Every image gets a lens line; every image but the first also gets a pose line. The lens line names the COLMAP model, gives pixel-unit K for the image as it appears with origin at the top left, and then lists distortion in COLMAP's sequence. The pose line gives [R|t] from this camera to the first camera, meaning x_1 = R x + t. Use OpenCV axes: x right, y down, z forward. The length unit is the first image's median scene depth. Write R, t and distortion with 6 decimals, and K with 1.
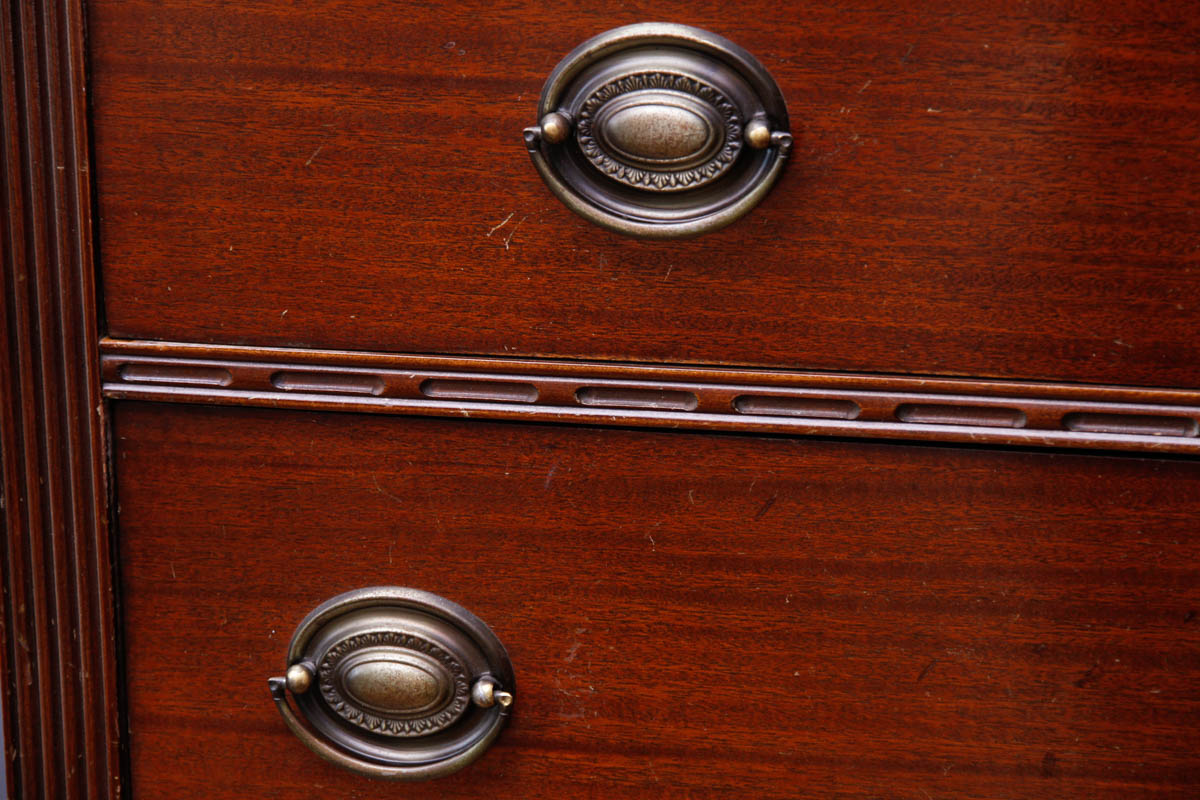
lens RADIAL K [[2925.4, 0, 600.7], [0, 2925.4, 455.7], [0, 0, 1]] dist [0.117308, 0.203852]
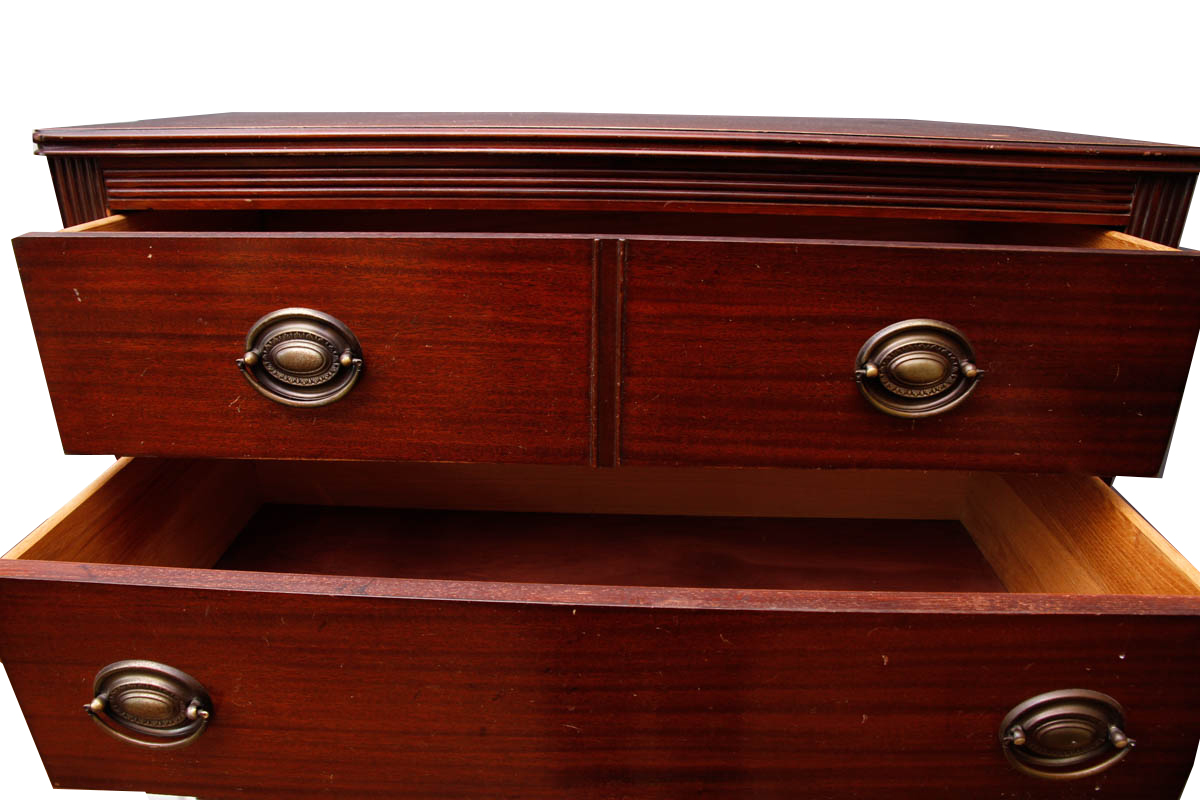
lens RADIAL K [[847.1, 0, 585.6], [0, 847.1, 458.0], [0, 0, 1]] dist [-0.129748, 0.077900]
pose [[0.977363, -0.074080, 0.198176, 0.095147], [0.041154, 0.985371, 0.165378, -0.130138], [-0.207528, -0.153479, 0.966114, 0.364609]]
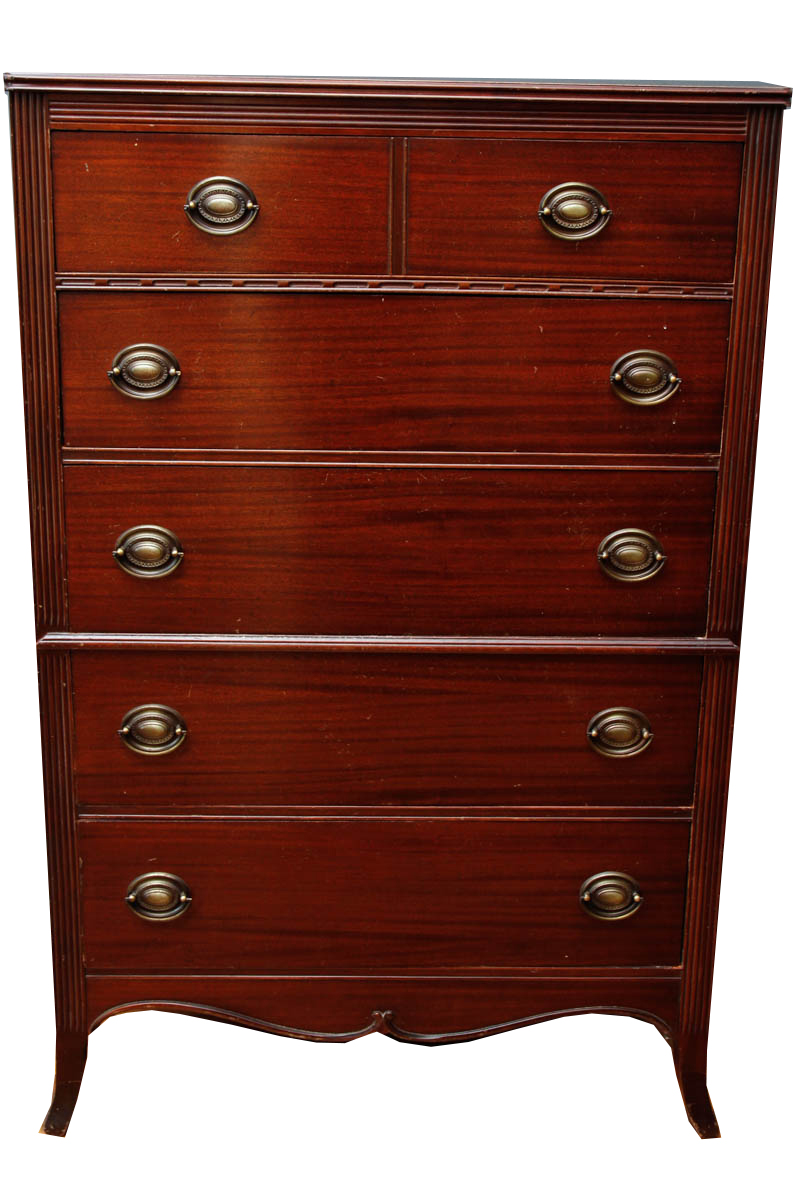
lens RADIAL K [[1571.5, 0, 400.0], [0, 1571.5, 600.0], [0, 0, 1]] dist [-0.043001, 0.031685]
pose [[0.970246, -0.044655, 0.237970, -0.248862], [0.040451, 0.998928, 0.022525, 0.342030], [-0.238720, -0.012228, 0.971011, -0.947076]]
